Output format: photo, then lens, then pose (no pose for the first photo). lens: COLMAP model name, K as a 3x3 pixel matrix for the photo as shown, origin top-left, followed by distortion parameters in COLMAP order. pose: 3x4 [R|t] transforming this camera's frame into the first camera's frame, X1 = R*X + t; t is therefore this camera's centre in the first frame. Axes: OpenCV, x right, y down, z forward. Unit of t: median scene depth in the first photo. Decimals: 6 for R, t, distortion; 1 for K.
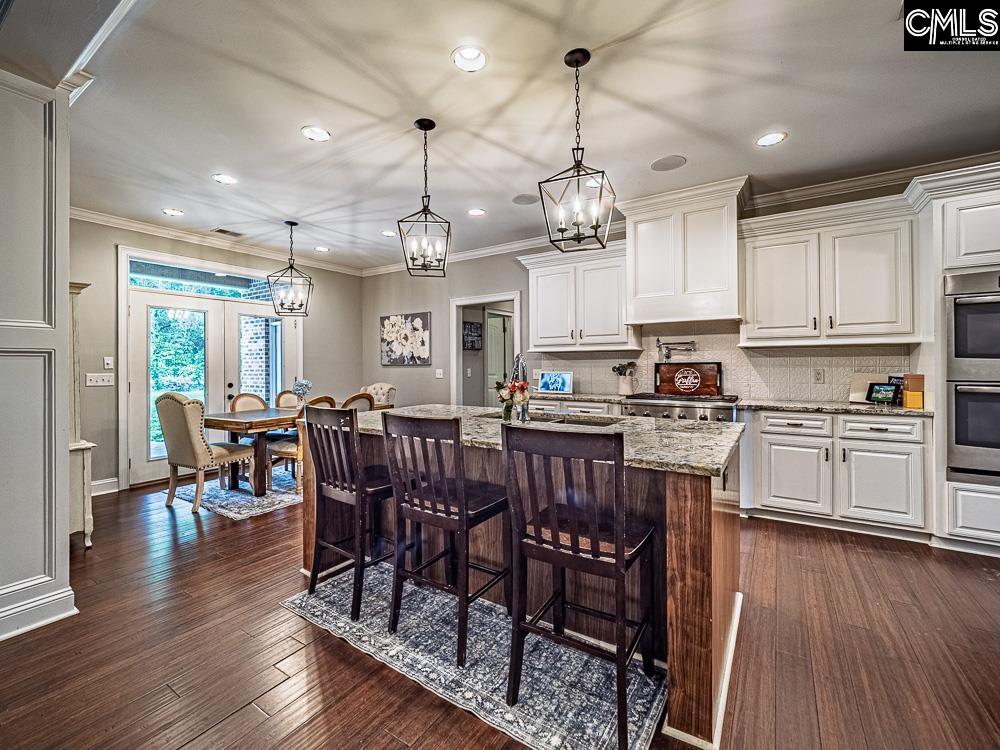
lens RADIAL K [[431.9, 0, 496.3], [0, 431.9, 361.8], [0, 0, 1]] dist [-0.013456, 0.001908]
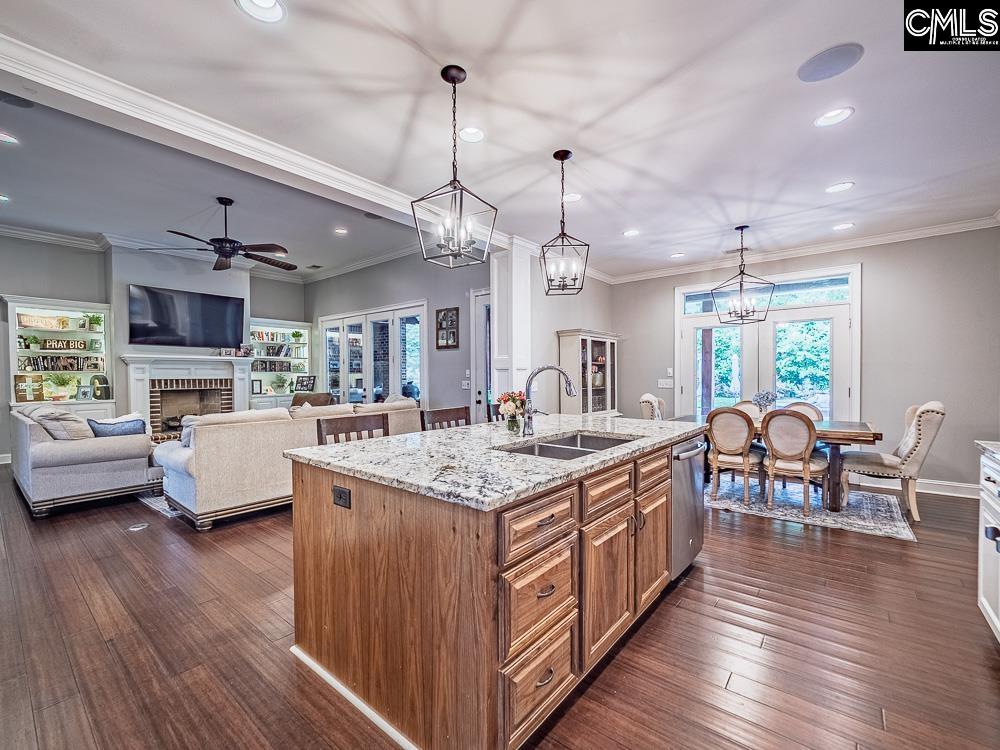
lens RADIAL K [[431.9, 0, 499.1], [0, 431.9, 384.7], [0, 0, 1]] dist [-0.013456, 0.001908]
pose [[-0.112970, 0.026641, -0.993241, 0.602262], [0.013046, 0.999594, 0.025327, -0.000407], [0.993513, -0.010097, -0.113271, 0.608937]]
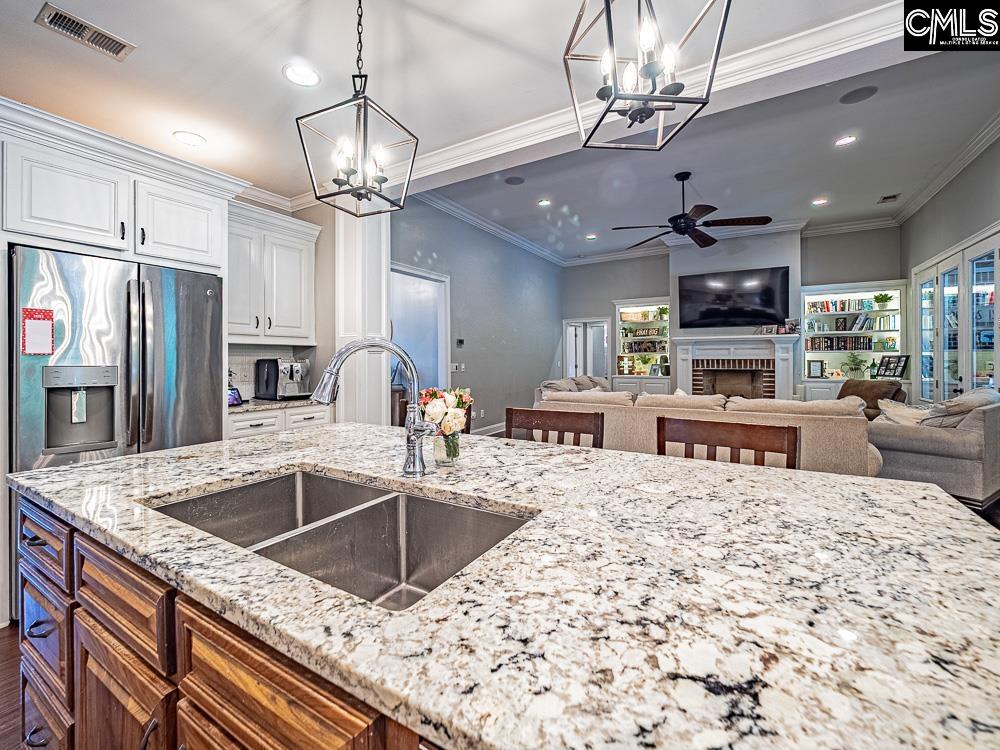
lens RADIAL K [[431.9, 0, 497.0], [0, 431.9, 360.3], [0, 0, 1]] dist [-0.013456, 0.001908]
pose [[-0.999498, 0.010338, -0.029937, -0.016009], [0.010421, 0.999942, -0.002641, 0.004092], [0.029908, -0.002952, -0.999548, 0.884074]]
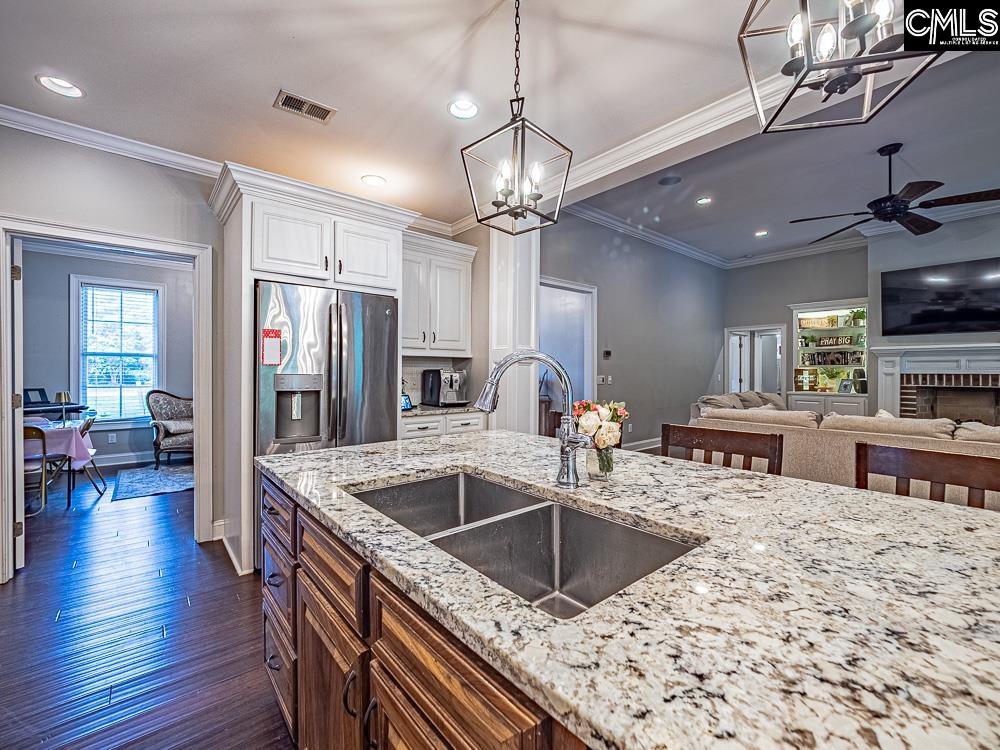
lens RADIAL K [[431.9, 0, 502.1], [0, 431.9, 372.5], [0, 0, 1]] dist [-0.013456, 0.001908]
pose [[-0.957547, 0.000923, 0.288277, -0.009690], [0.000014, 0.999995, -0.003157, 0.003823], [-0.288279, -0.003019, -0.957542, 0.885265]]
